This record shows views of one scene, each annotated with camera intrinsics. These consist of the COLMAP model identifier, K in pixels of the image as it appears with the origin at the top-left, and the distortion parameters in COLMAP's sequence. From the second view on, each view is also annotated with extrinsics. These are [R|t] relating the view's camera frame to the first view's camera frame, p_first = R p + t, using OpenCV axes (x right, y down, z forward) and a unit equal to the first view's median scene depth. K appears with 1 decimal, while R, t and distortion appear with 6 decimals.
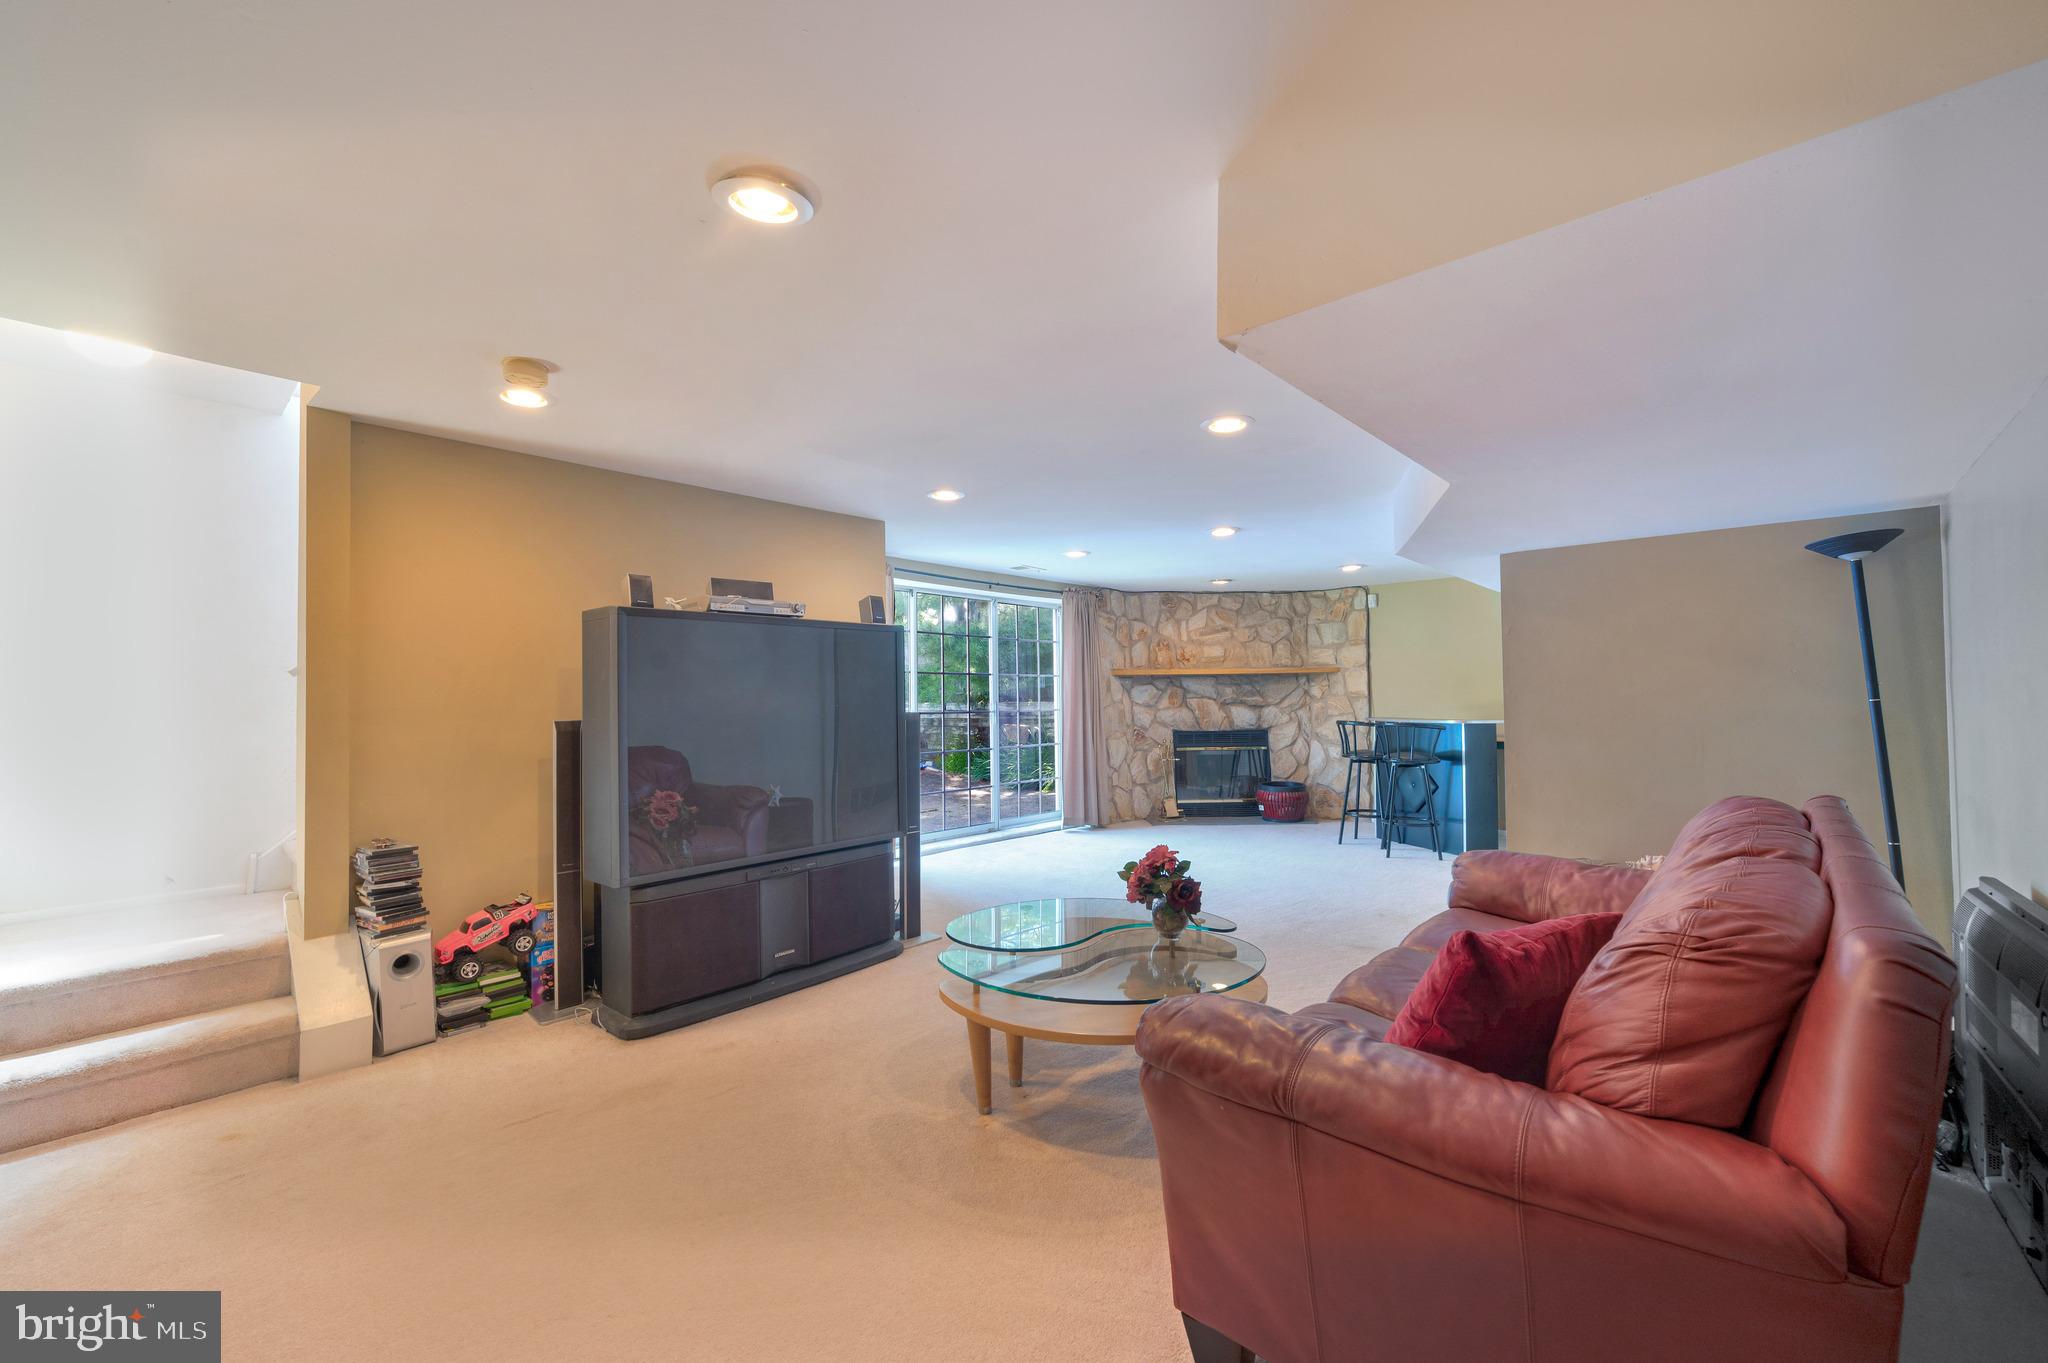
lens RADIAL K [[827.4, 0, 1025.9], [0, 827.4, 682.4], [0, 0, 1]] dist [-0.002124, -0.000075]
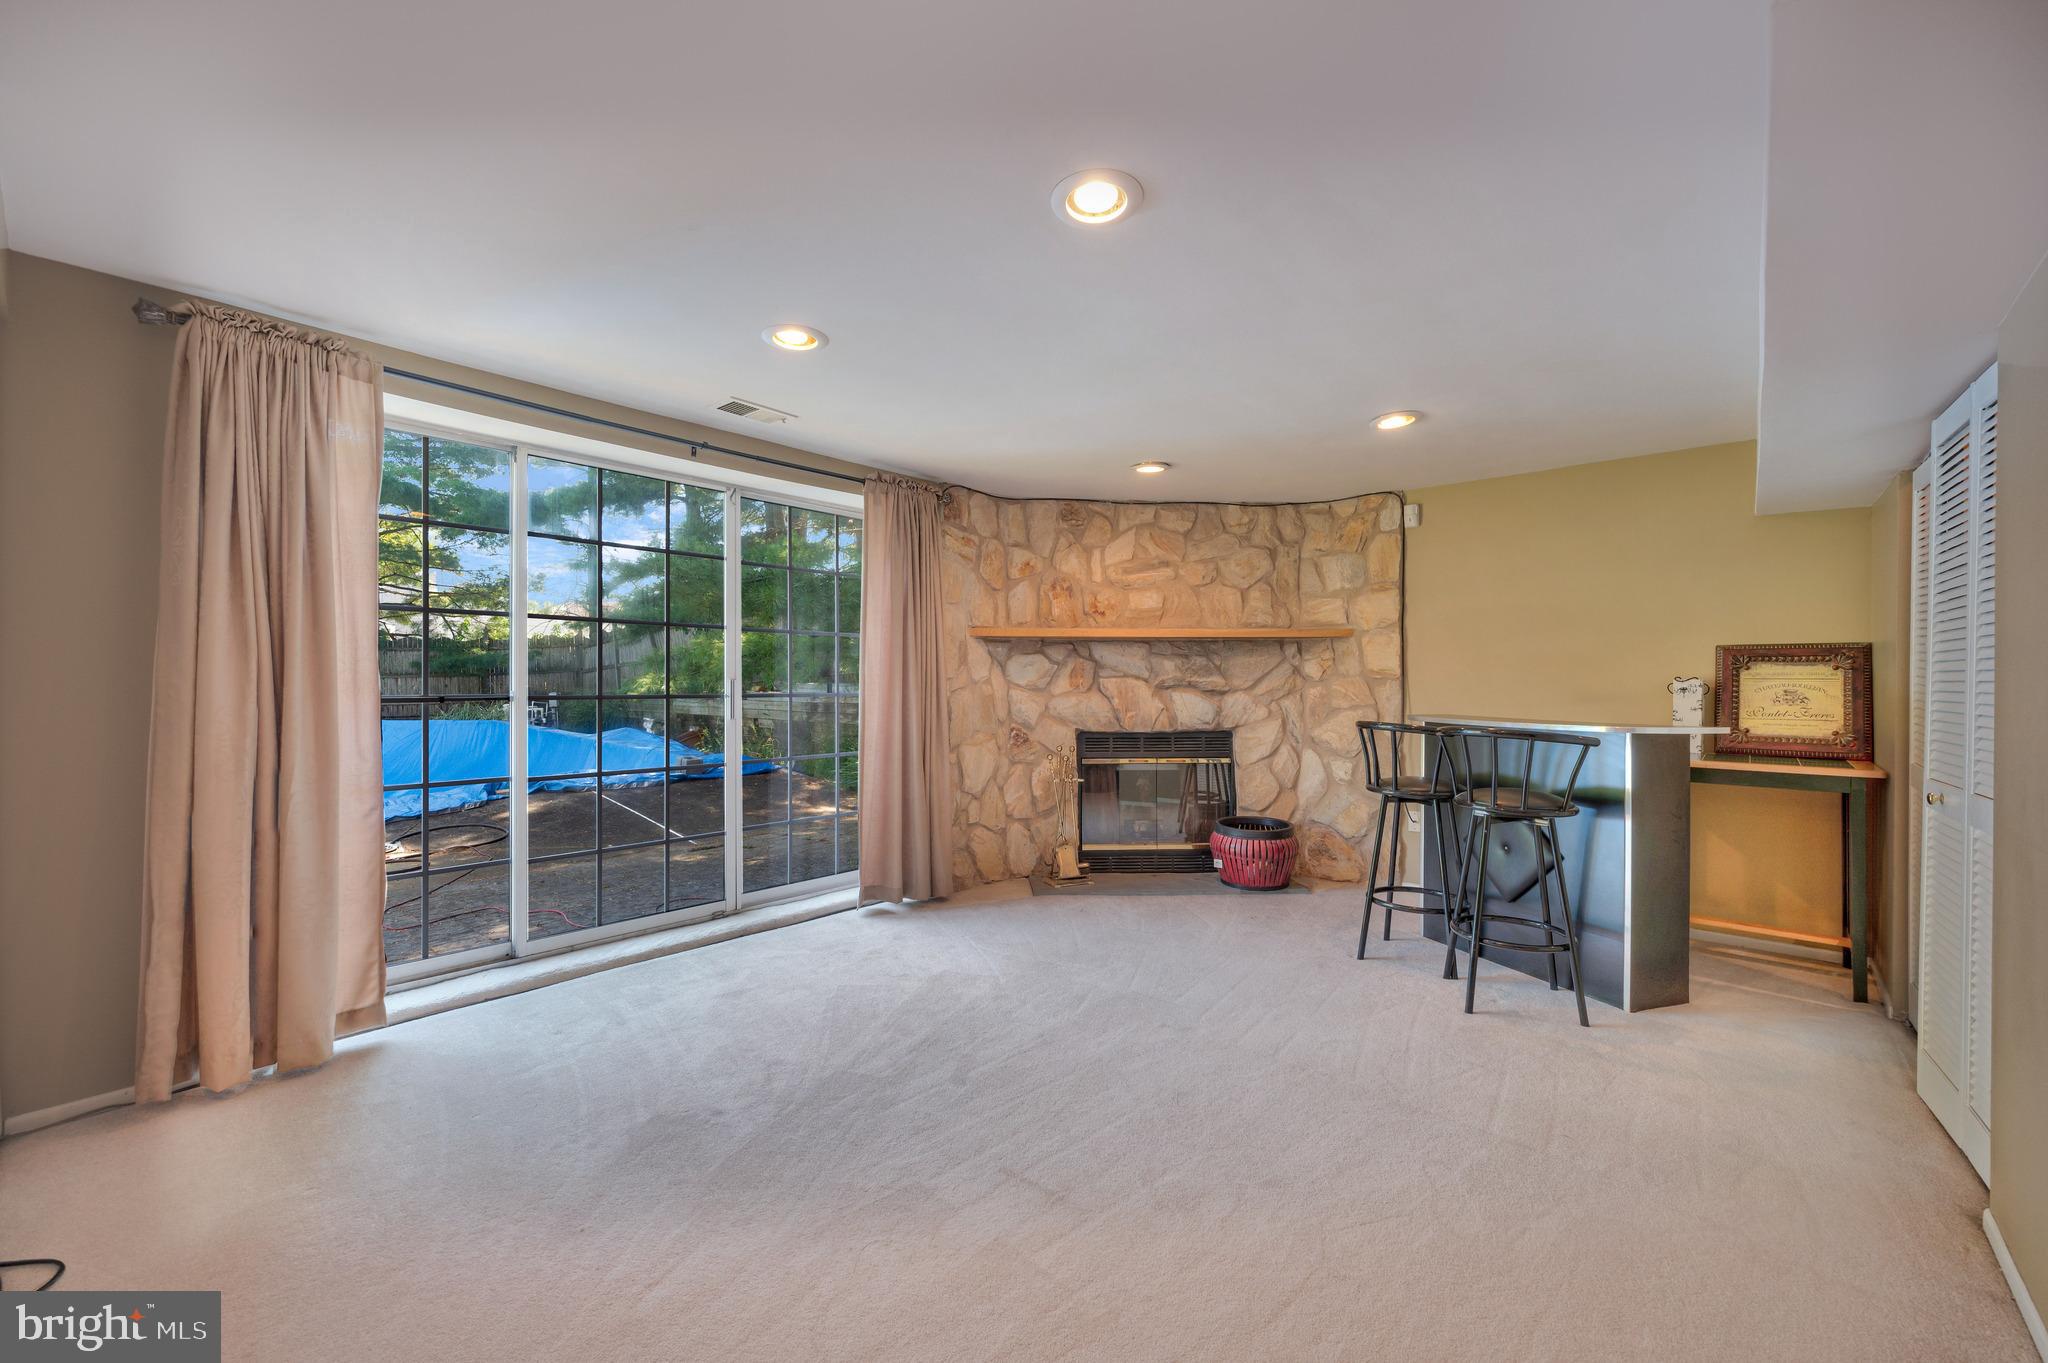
lens RADIAL K [[827.4, 0, 1021.5], [0, 827.4, 681.1], [0, 0, 1]] dist [-0.002124, -0.000075]
pose [[0.999694, 0.012630, 0.021284, 0.125851], [-0.013031, 0.999738, 0.018824, 0.011331], [-0.021041, -0.019095, 0.999596, 0.401422]]
